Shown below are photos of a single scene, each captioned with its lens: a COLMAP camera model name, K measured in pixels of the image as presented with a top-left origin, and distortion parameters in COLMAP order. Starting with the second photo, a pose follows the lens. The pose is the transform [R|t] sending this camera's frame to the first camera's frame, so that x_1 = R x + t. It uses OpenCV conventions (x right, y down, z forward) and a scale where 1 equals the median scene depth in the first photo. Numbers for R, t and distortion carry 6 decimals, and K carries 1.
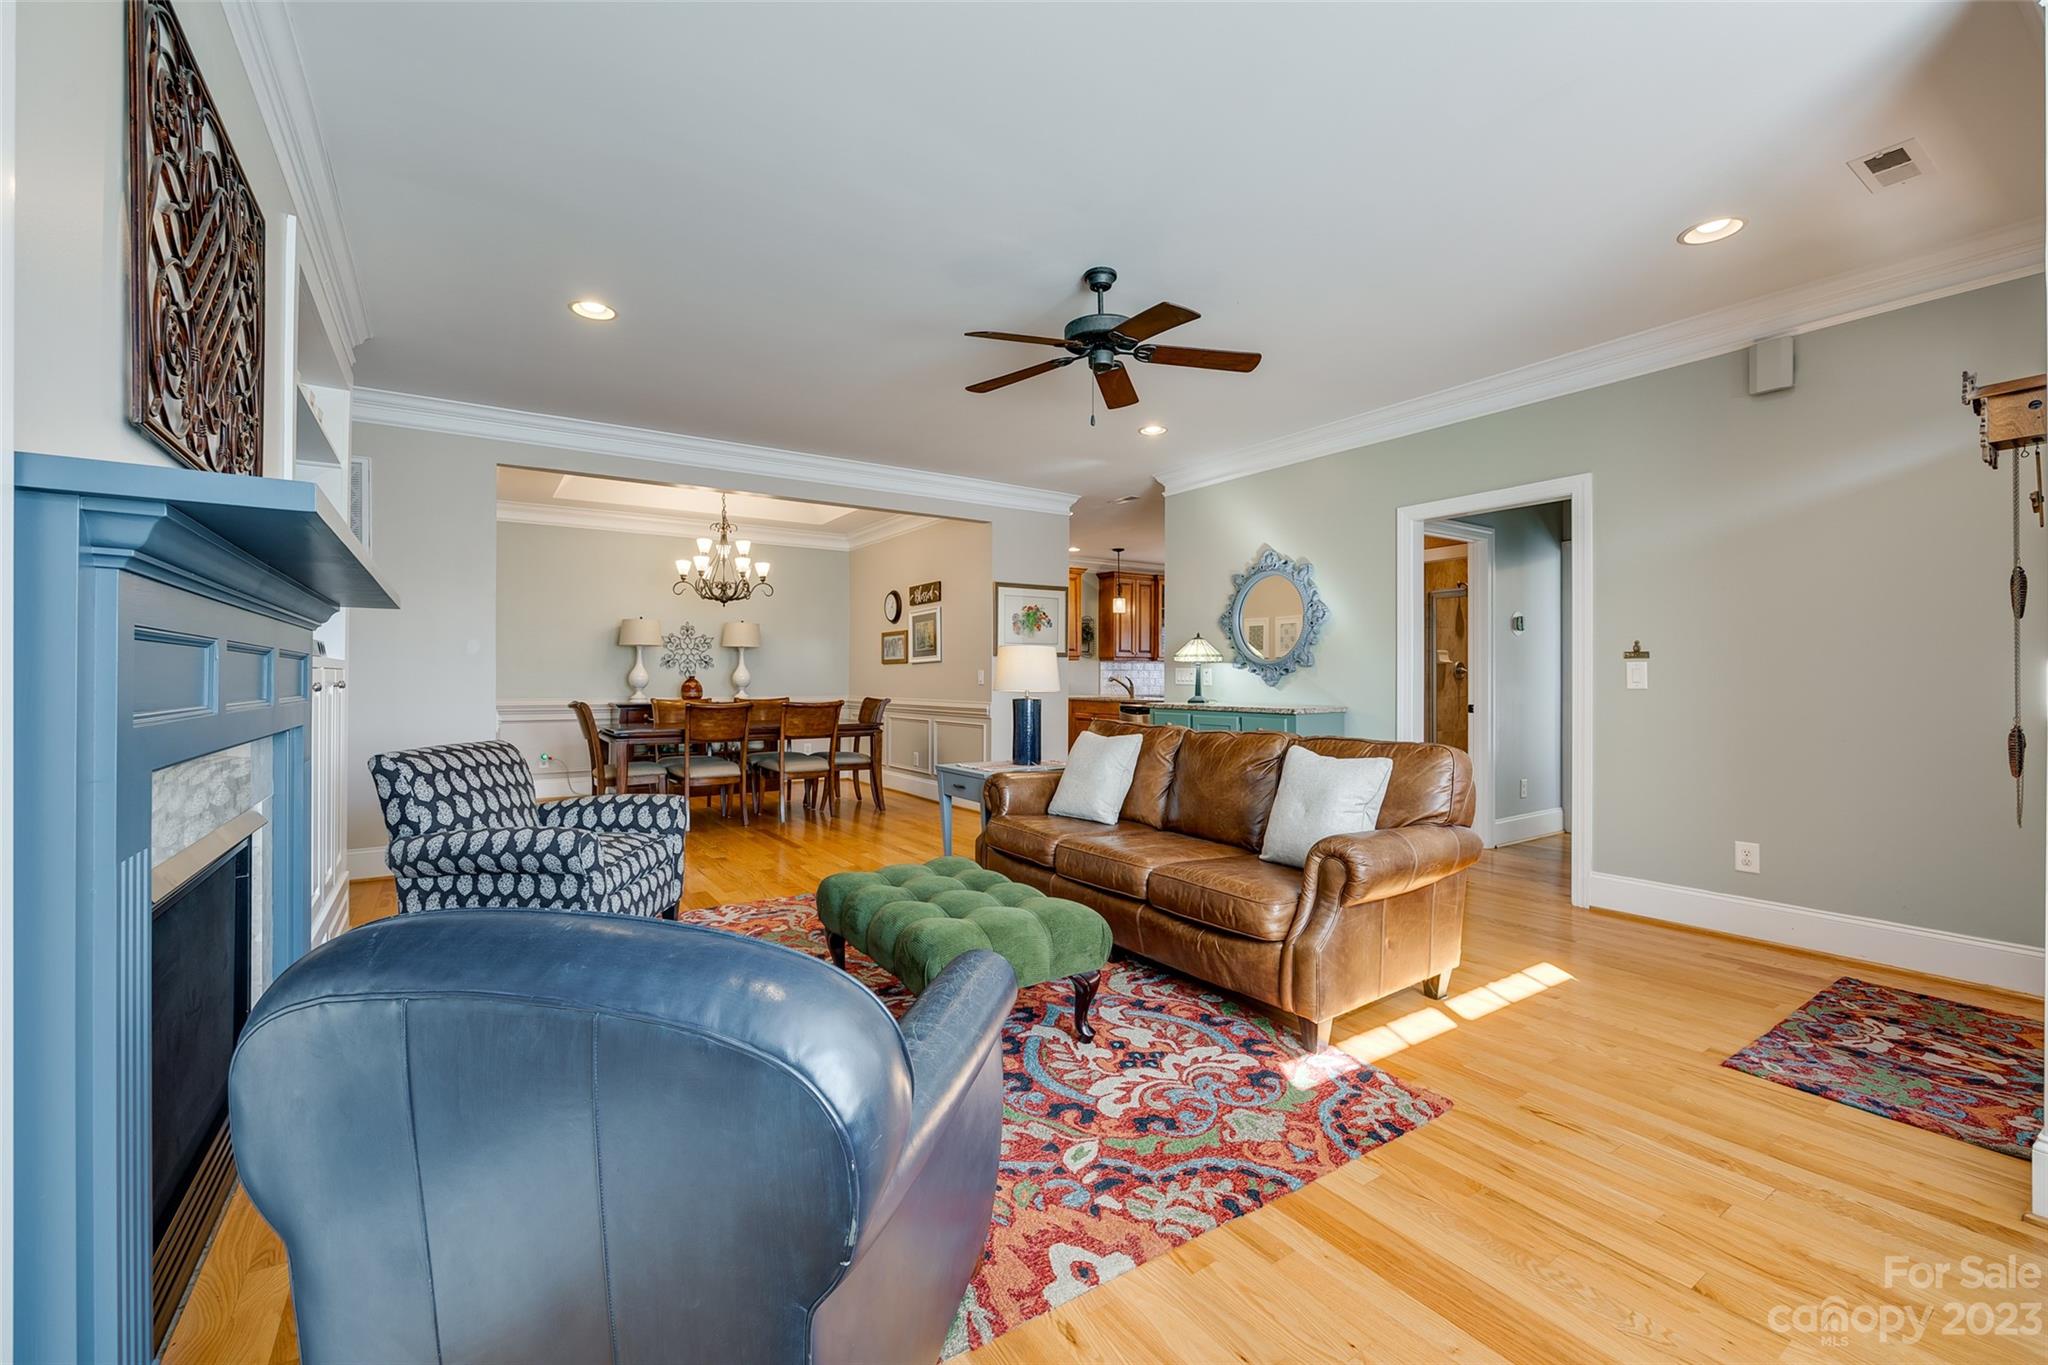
lens RADIAL K [[827.5, 0, 1021.6], [0, 827.5, 672.2], [0, 0, 1]] dist [-0.000920, -0.000151]
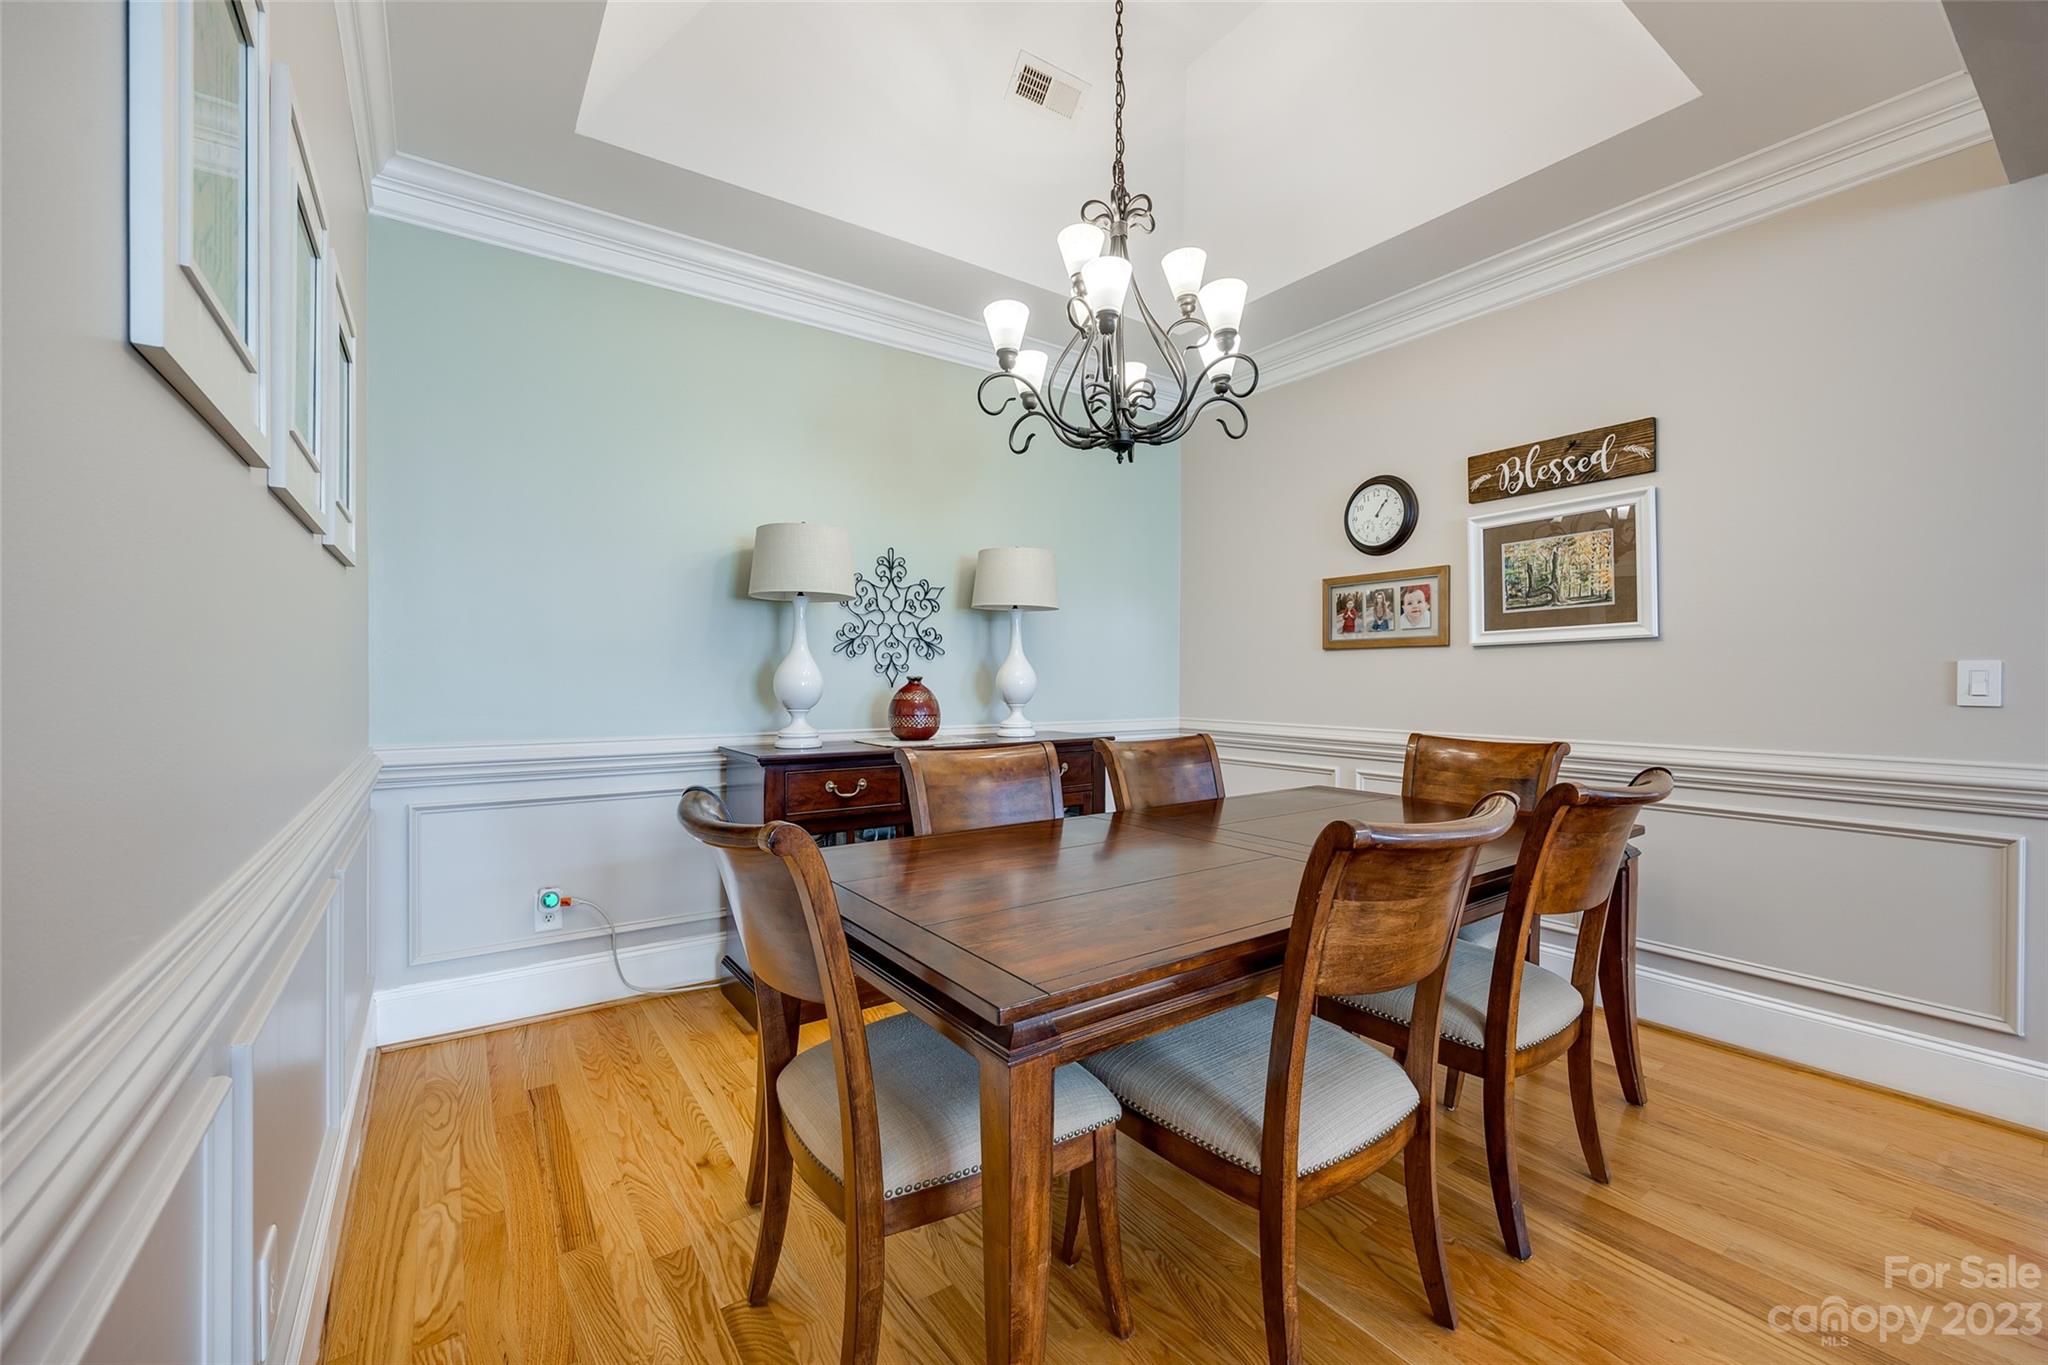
lens RADIAL K [[827.5, 0, 1030.8], [0, 827.5, 685.7], [0, 0, 1]] dist [-0.000920, -0.000151]
pose [[0.999850, 0.003646, 0.016953, -0.350298], [-0.003926, 0.999856, 0.016529, 0.002040], [-0.016891, -0.016593, 0.999720, 0.598035]]
